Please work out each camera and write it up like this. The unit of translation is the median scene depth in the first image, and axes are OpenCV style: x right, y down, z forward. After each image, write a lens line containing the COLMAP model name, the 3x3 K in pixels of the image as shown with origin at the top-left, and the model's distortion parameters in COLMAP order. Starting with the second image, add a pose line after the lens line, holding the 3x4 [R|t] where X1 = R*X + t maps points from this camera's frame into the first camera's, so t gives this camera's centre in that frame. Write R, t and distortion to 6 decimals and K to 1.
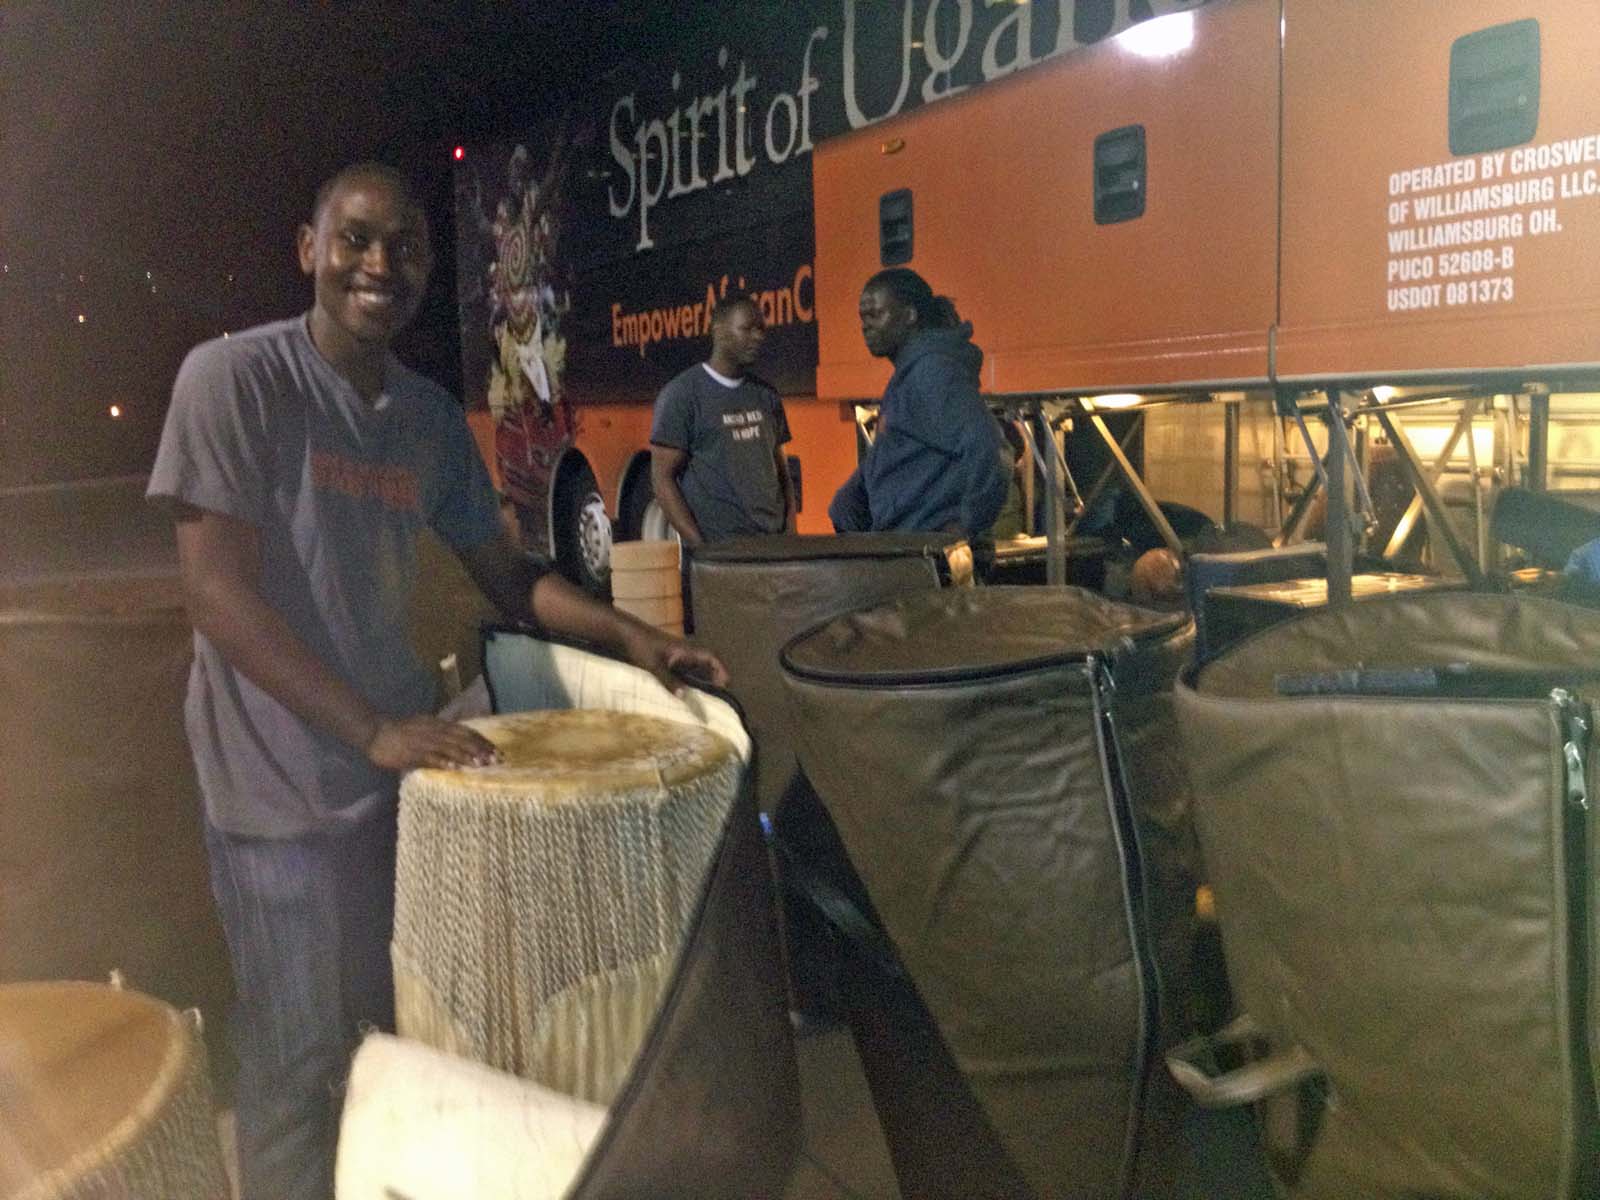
lens RADIAL K [[1614.3, 0, 800.0], [0, 1614.3, 600.0], [0, 0, 1]] dist [0.197022, -0.425862]
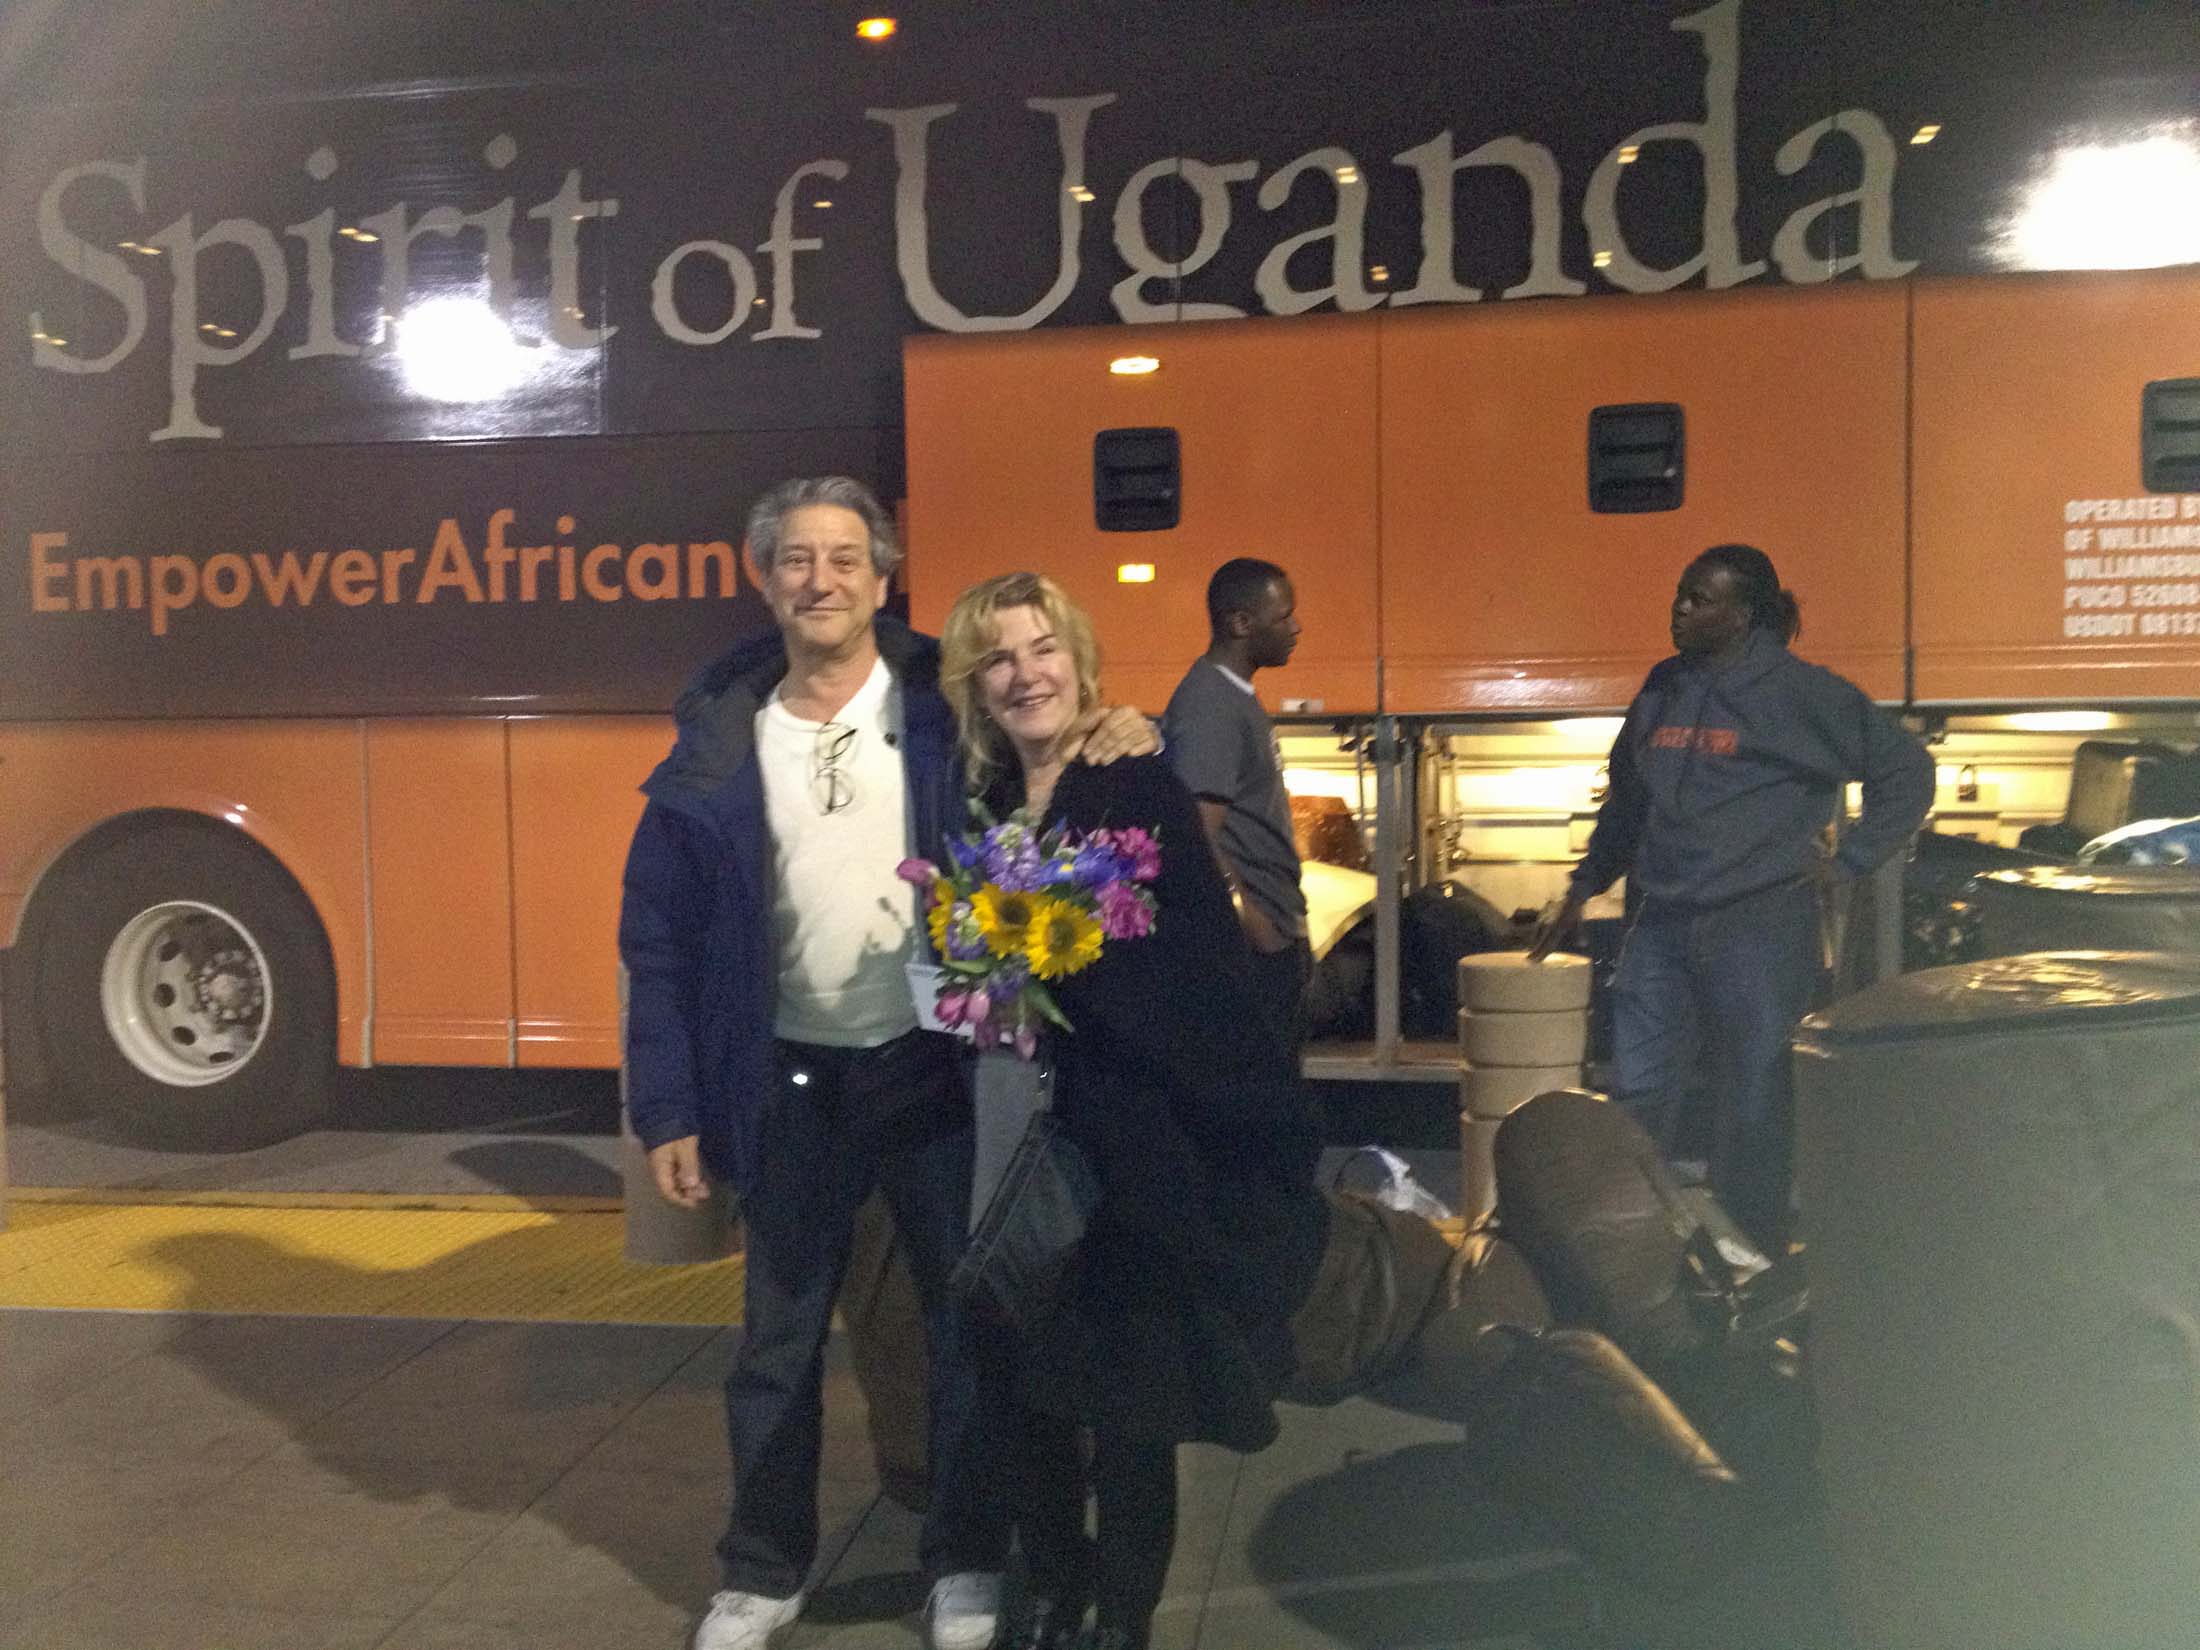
lens RADIAL K [[2219.6, 0, 1100.0], [0, 2219.6, 825.0], [0, 0, 1]] dist [0.197022, -0.425862]
pose [[0.591512, -0.004527, 0.806283, -1.094064], [0.088792, 0.994268, -0.059557, -0.034839], [-0.801392, 0.106820, 0.588524, 0.688150]]
